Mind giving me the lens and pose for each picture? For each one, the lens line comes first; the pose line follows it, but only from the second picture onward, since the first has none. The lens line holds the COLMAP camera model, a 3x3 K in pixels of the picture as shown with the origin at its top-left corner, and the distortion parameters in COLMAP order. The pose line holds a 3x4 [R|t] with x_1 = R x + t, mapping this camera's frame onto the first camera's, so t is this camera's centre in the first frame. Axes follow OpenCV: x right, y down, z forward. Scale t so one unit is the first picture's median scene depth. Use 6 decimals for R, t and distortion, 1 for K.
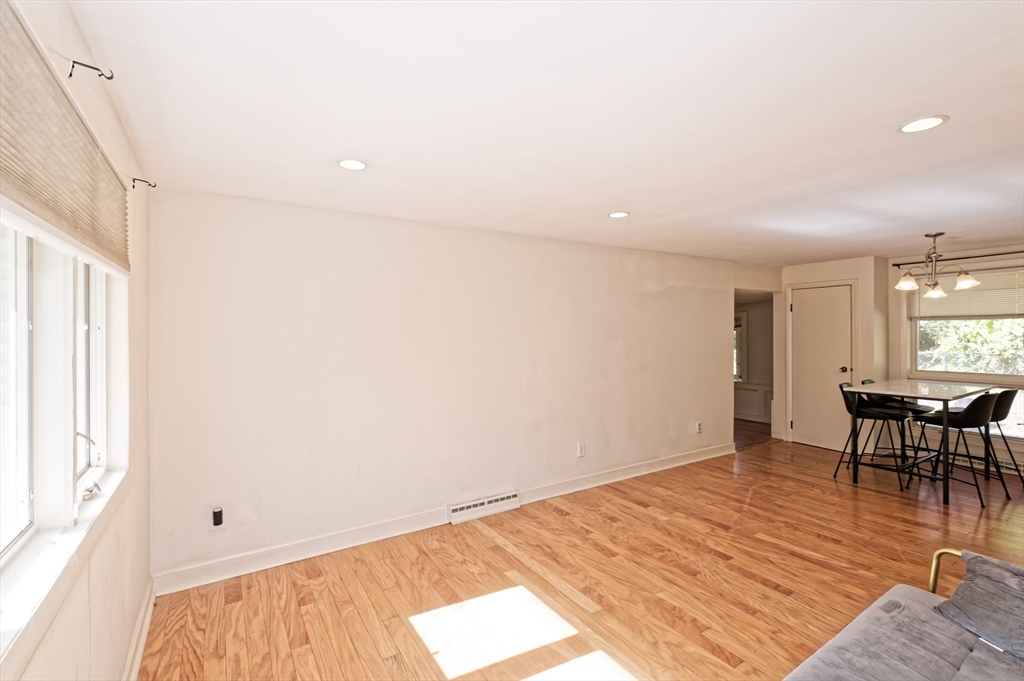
lens RADIAL K [[458.7, 0, 497.6], [0, 458.7, 335.8], [0, 0, 1]] dist [-0.000614, -0.000694]
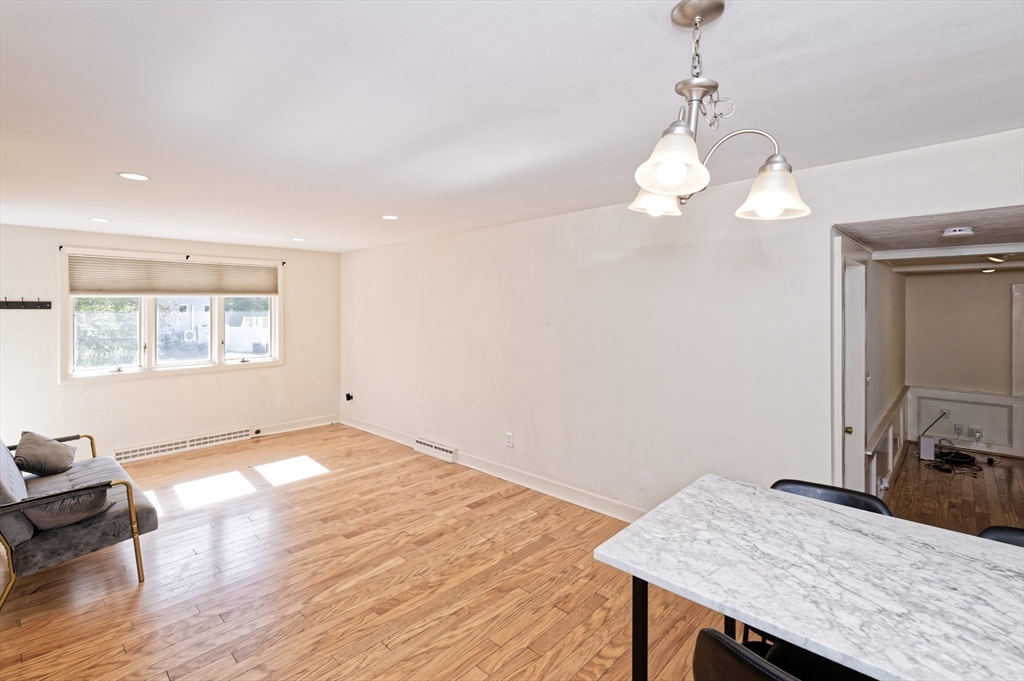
lens RADIAL K [[466.9, 0, 514.4], [0, 466.9, 313.3], [0, 0, 1]] dist [-0.000019, 0.000030]
pose [[0.260468, 0.016564, -0.965340, 1.203175], [-0.004755, 0.999863, 0.015874, -0.033530], [0.965471, 0.000456, 0.260511, 0.805942]]
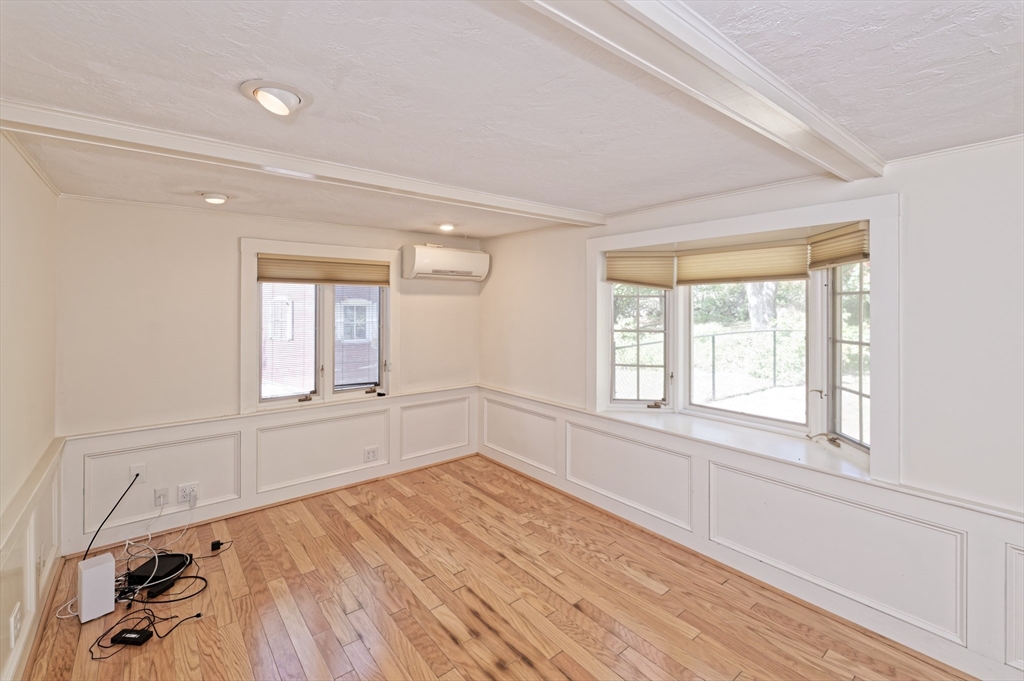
lens RADIAL K [[448.4, 0, 509.9], [0, 448.4, 306.3], [0, 0, 1]] dist [0.000124, -0.000615]
pose [[0.992194, 0.008175, 0.124434, 0.665068], [-0.007578, 0.999957, -0.005271, 0.022299], [-0.124472, 0.004287, 0.992214, 1.671236]]
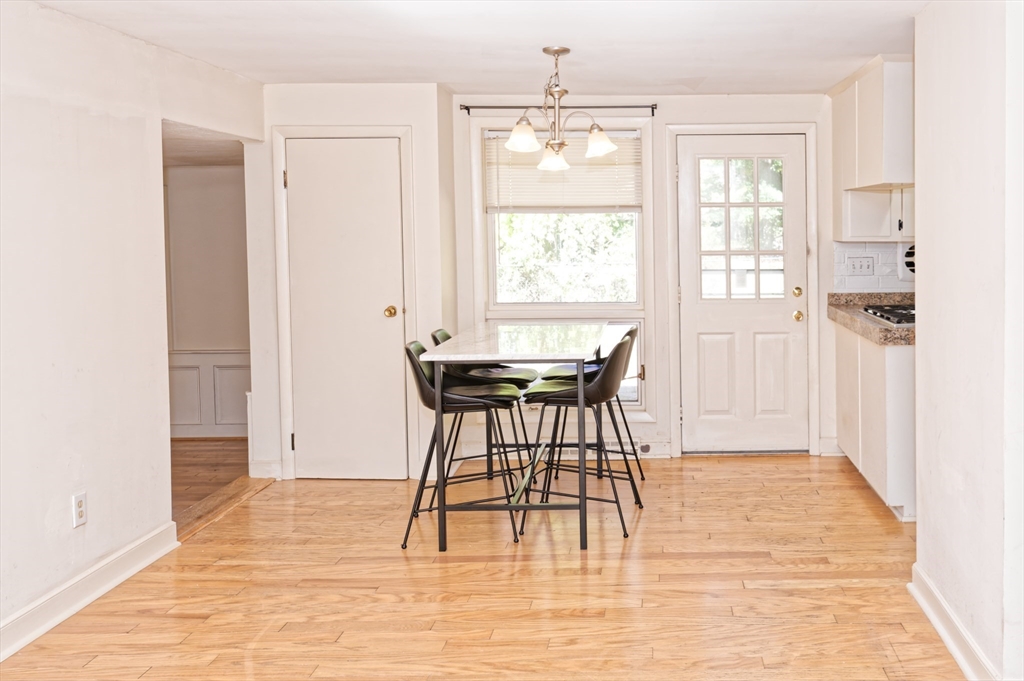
lens RADIAL K [[904.8, 0, 678.2], [0, 904.8, 278.9], [0, 0, 1]] dist [-0.001334, -0.001536]
pose [[0.501225, -0.044203, 0.864187, 0.109739], [0.007785, 0.998884, 0.046578, -0.004544], [-0.865282, -0.016619, 0.501010, 0.349893]]
